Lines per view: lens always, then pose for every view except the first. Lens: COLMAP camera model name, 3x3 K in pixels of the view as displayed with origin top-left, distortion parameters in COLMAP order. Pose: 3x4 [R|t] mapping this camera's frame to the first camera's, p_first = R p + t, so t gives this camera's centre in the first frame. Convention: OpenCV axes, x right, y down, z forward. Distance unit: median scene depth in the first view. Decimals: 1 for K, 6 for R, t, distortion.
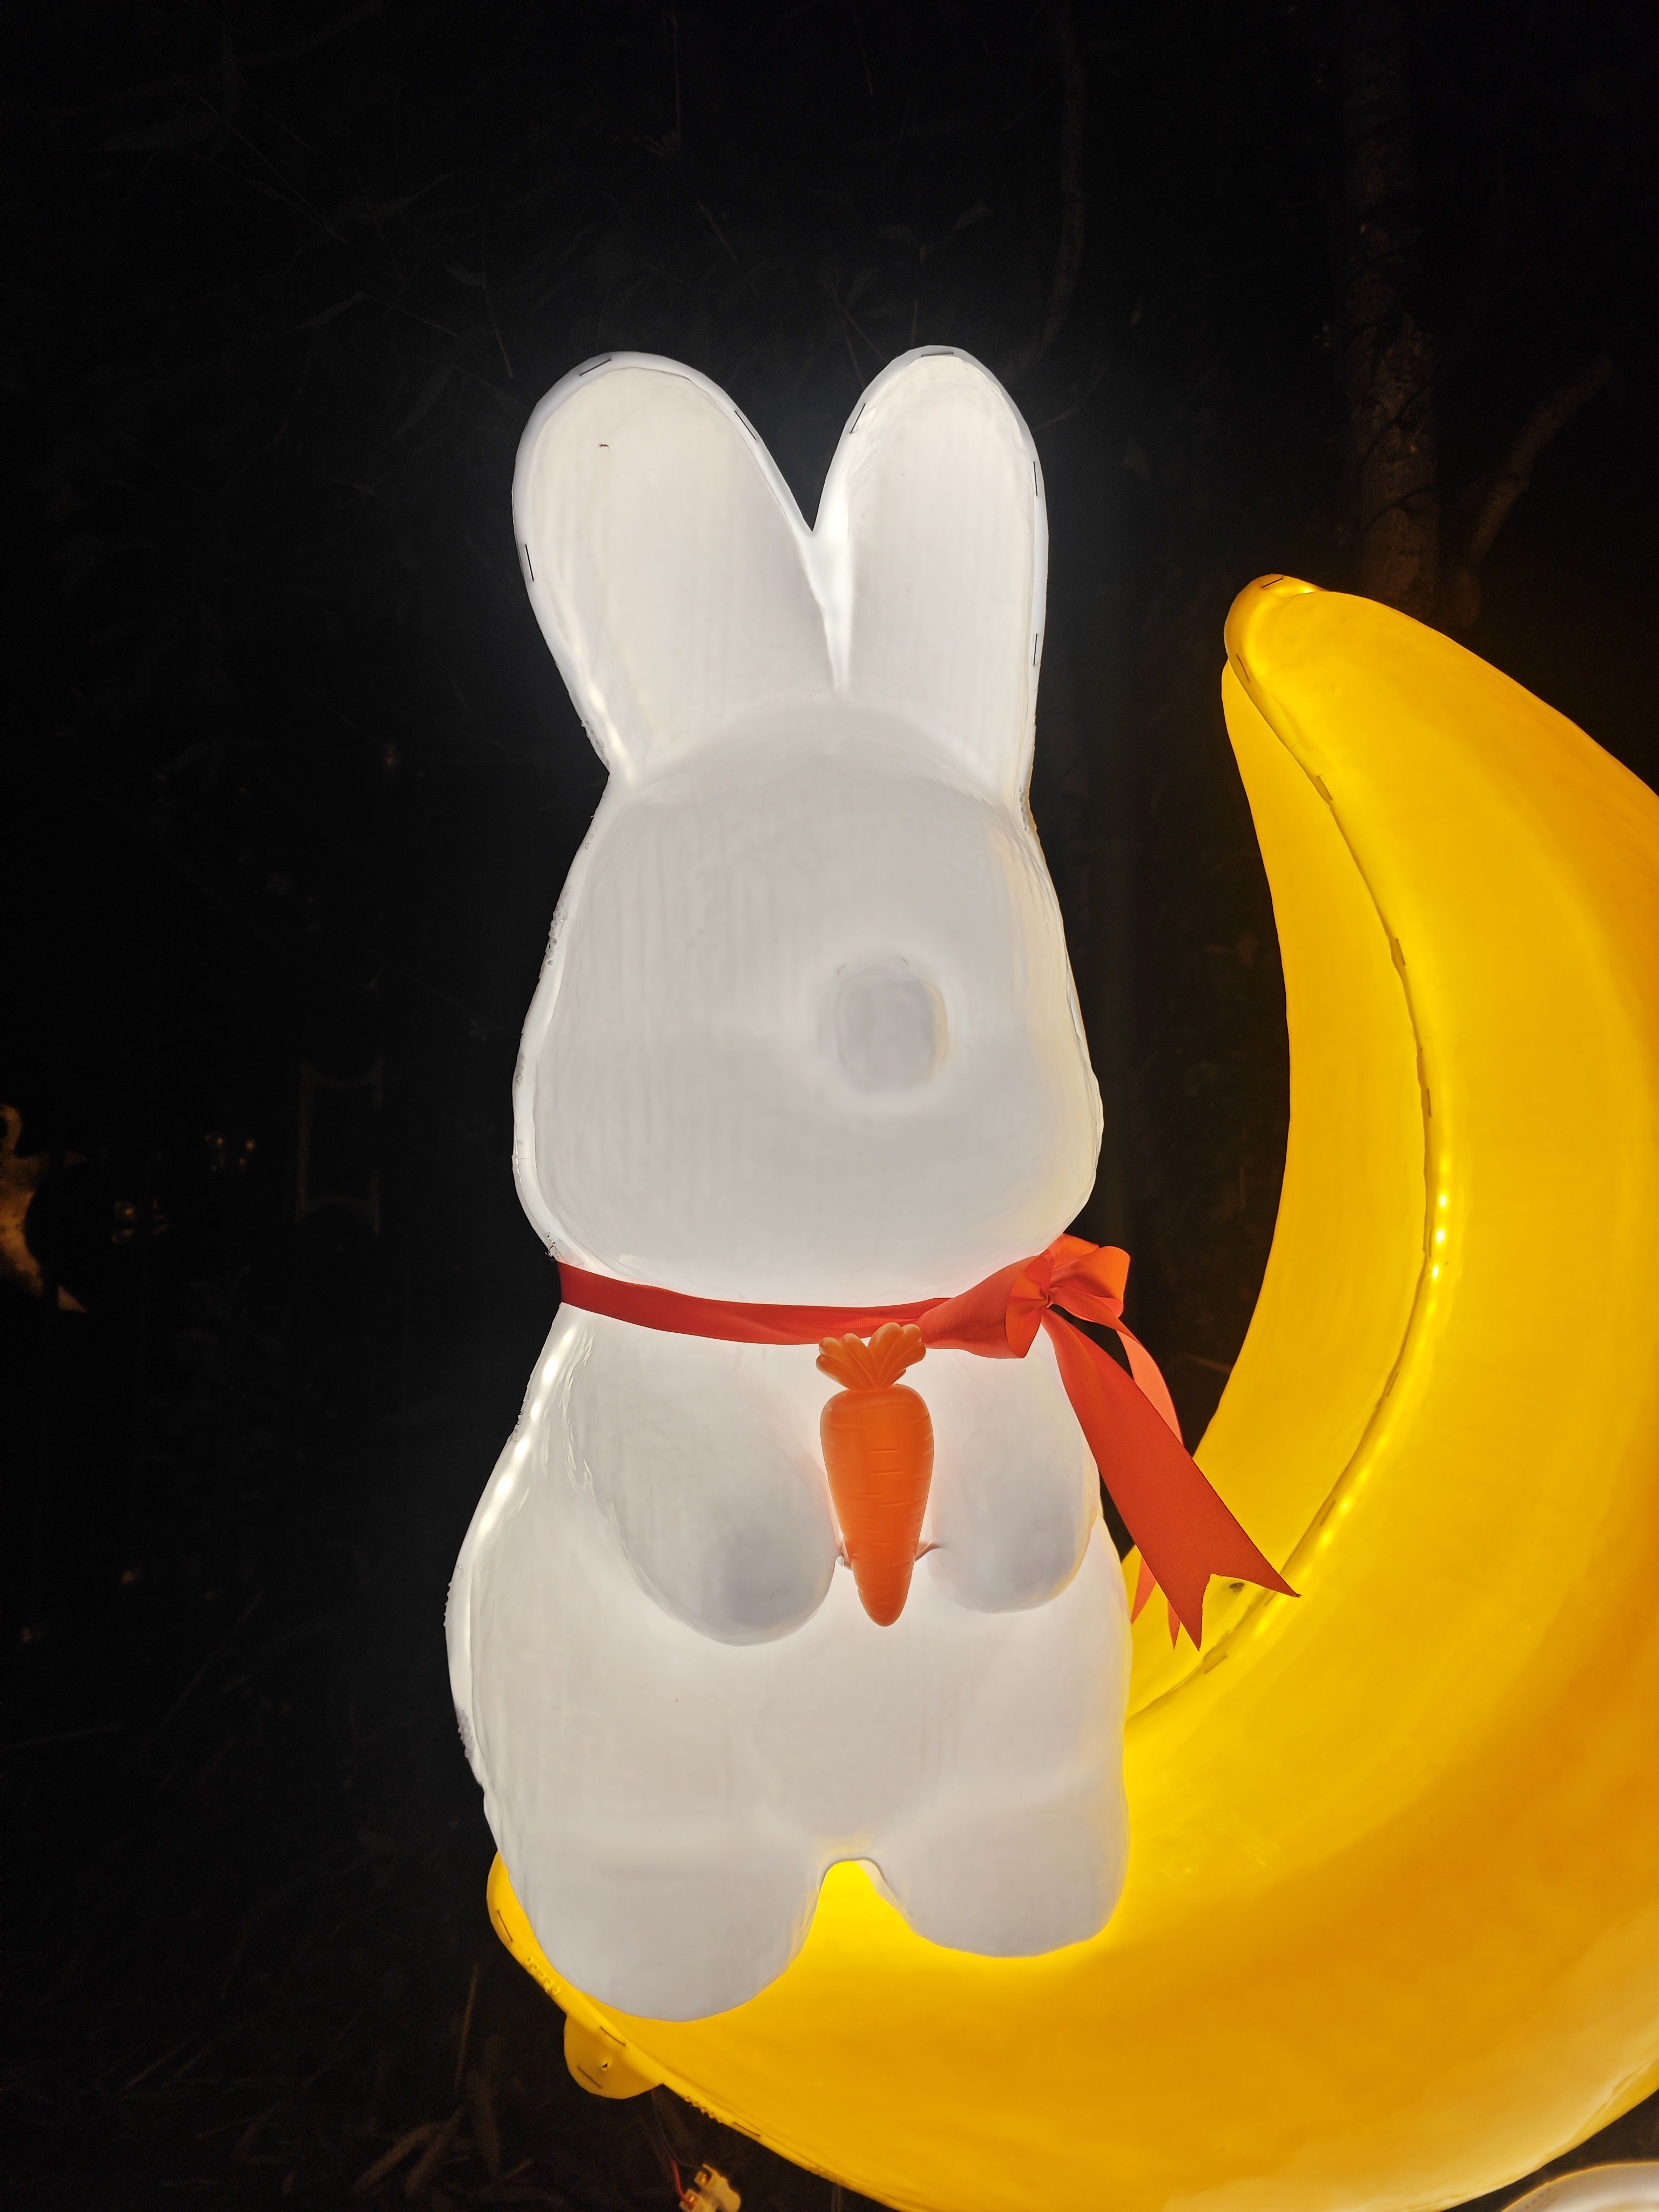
lens RADIAL K [[1482.7, 0, 829.5], [0, 1482.7, 1106.0], [0, 0, 1]] dist [0.048918, -0.043887]
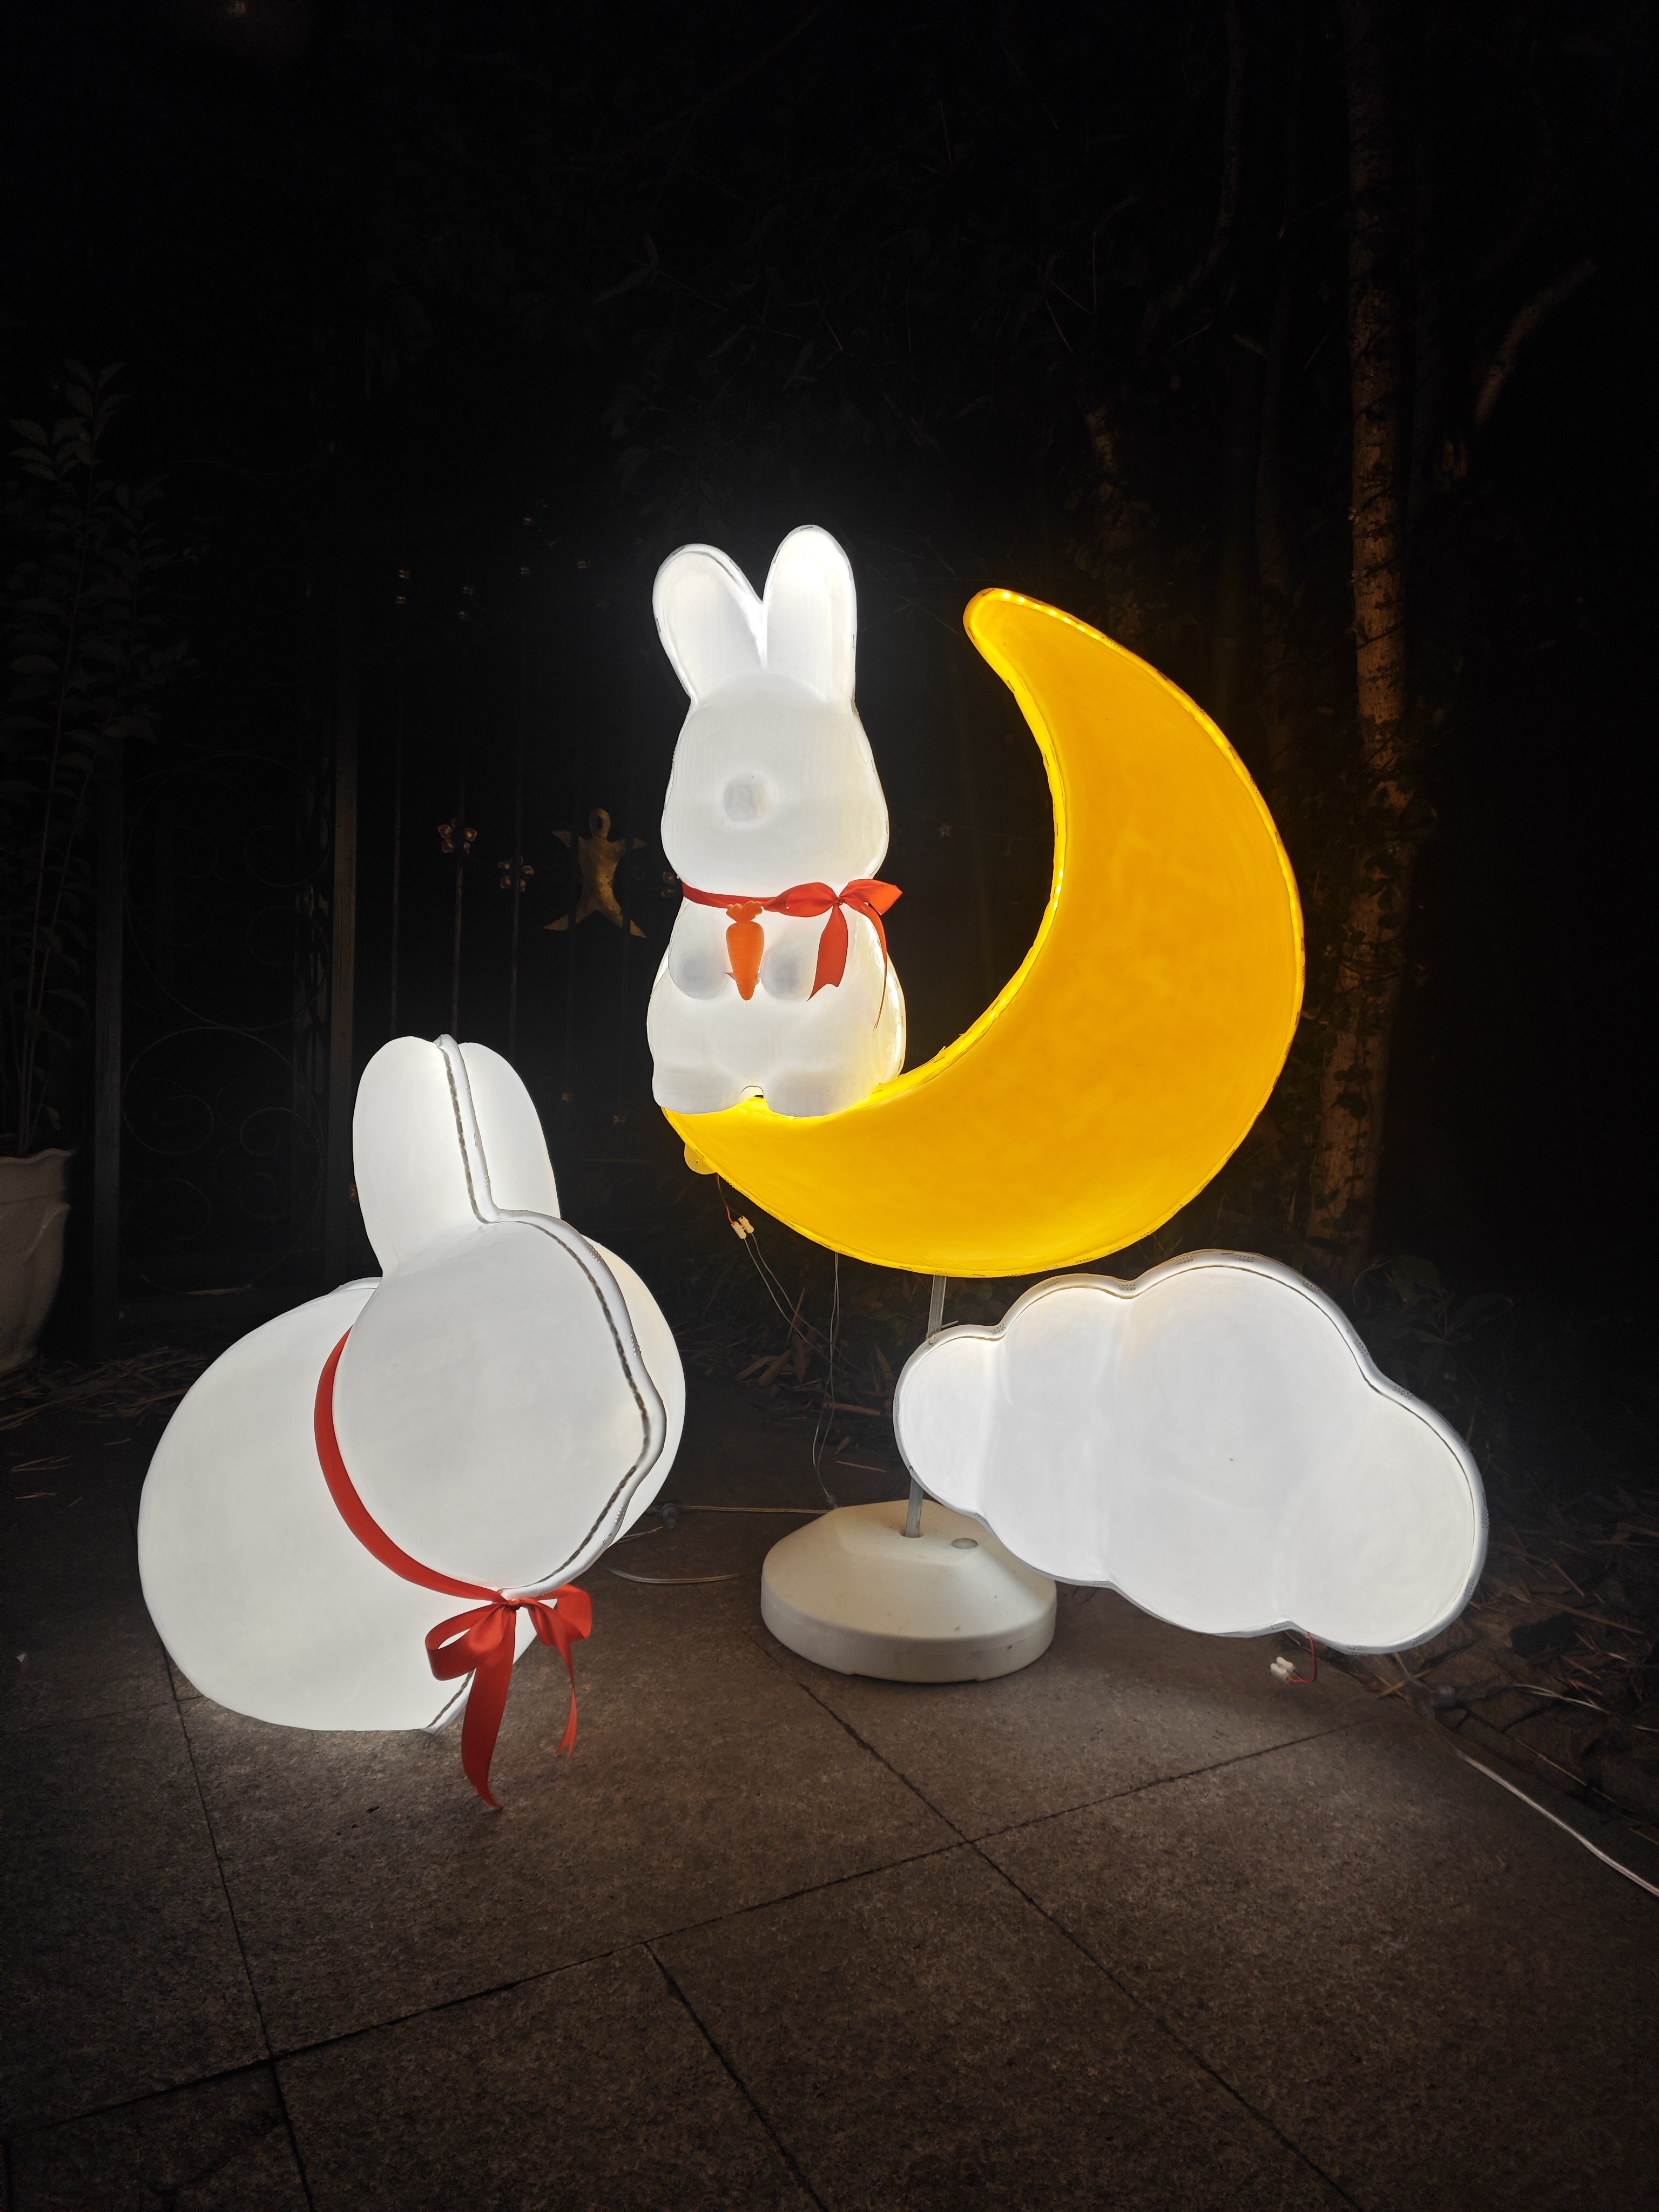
lens RADIAL K [[1482.7, 0, 829.5], [0, 1482.7, 1106.0], [0, 0, 1]] dist [0.048918, -0.043887]
pose [[0.914189, 0.095948, -0.393767, 1.189239], [-0.016526, 0.979590, 0.200326, -0.042842], [0.404951, -0.176628, 0.897116, -1.429180]]
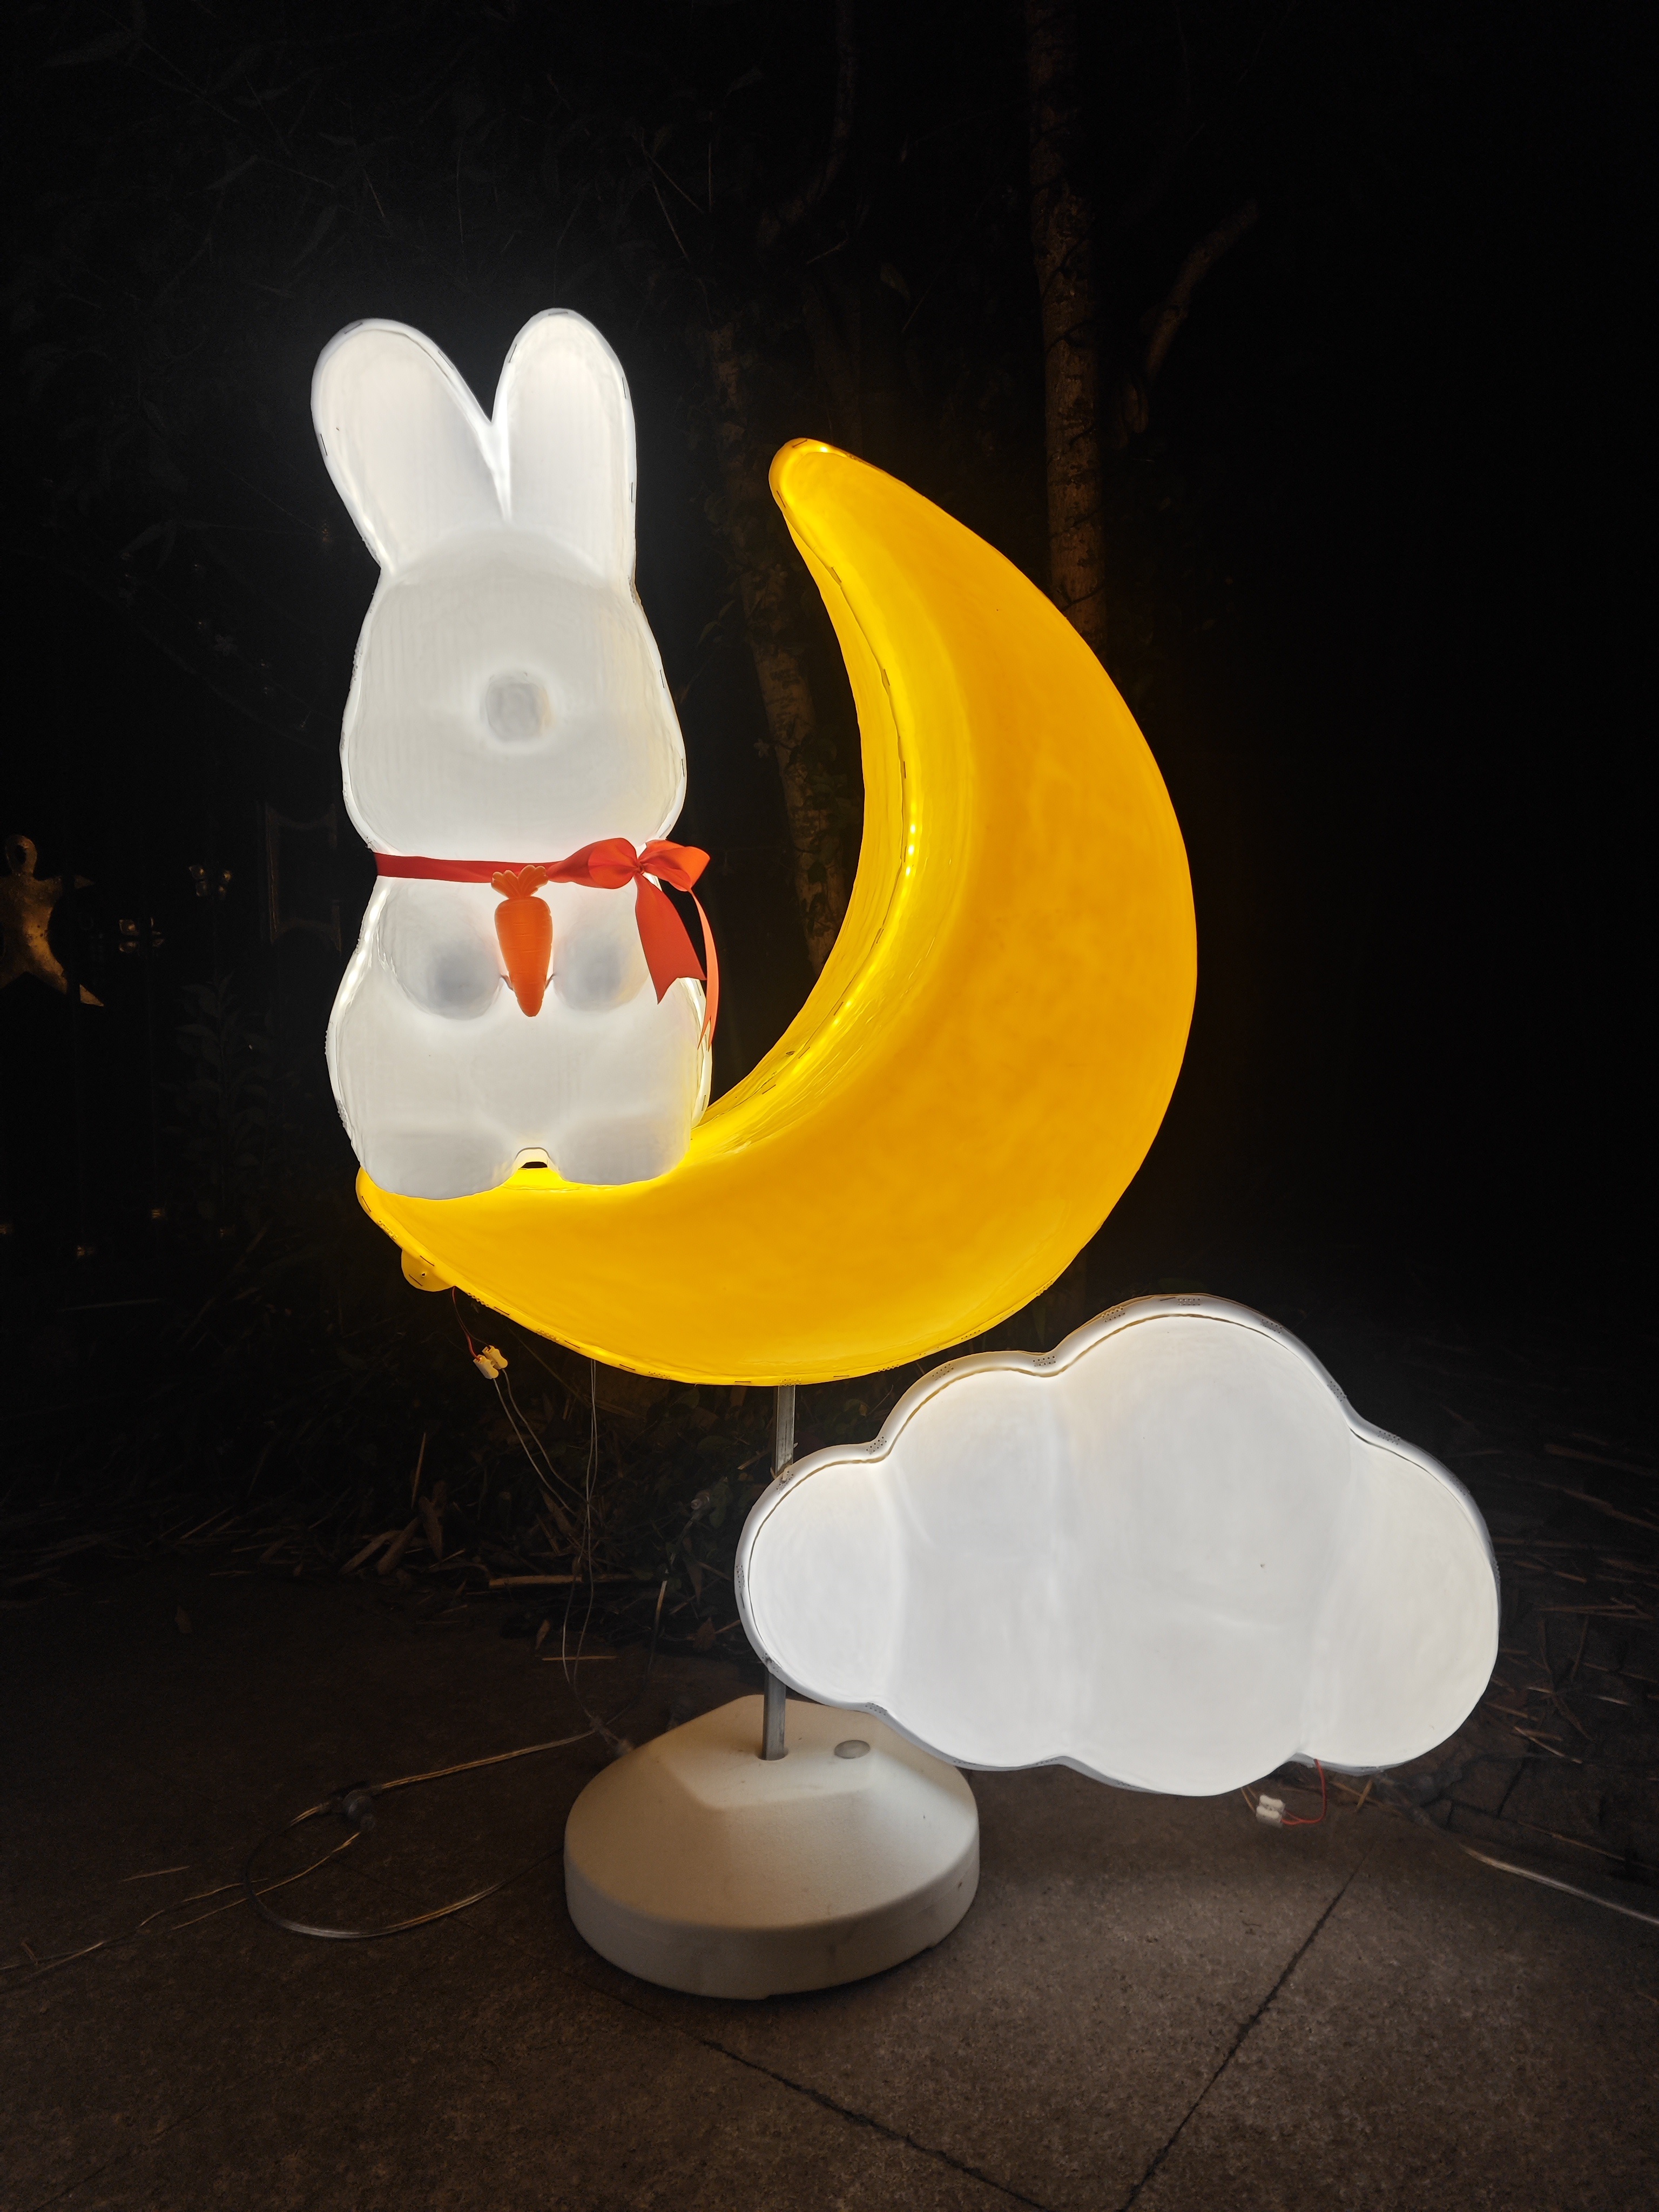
lens RADIAL K [[1468.0, 0, 845.8], [0, 1468.0, 1114.2], [0, 0, 1]] dist [0.066142, -0.055181]
pose [[0.999895, -0.011079, 0.009304, 0.371911], [0.009558, 0.988641, 0.149993, 0.155906], [-0.010860, -0.149888, 0.988643, -0.834775]]
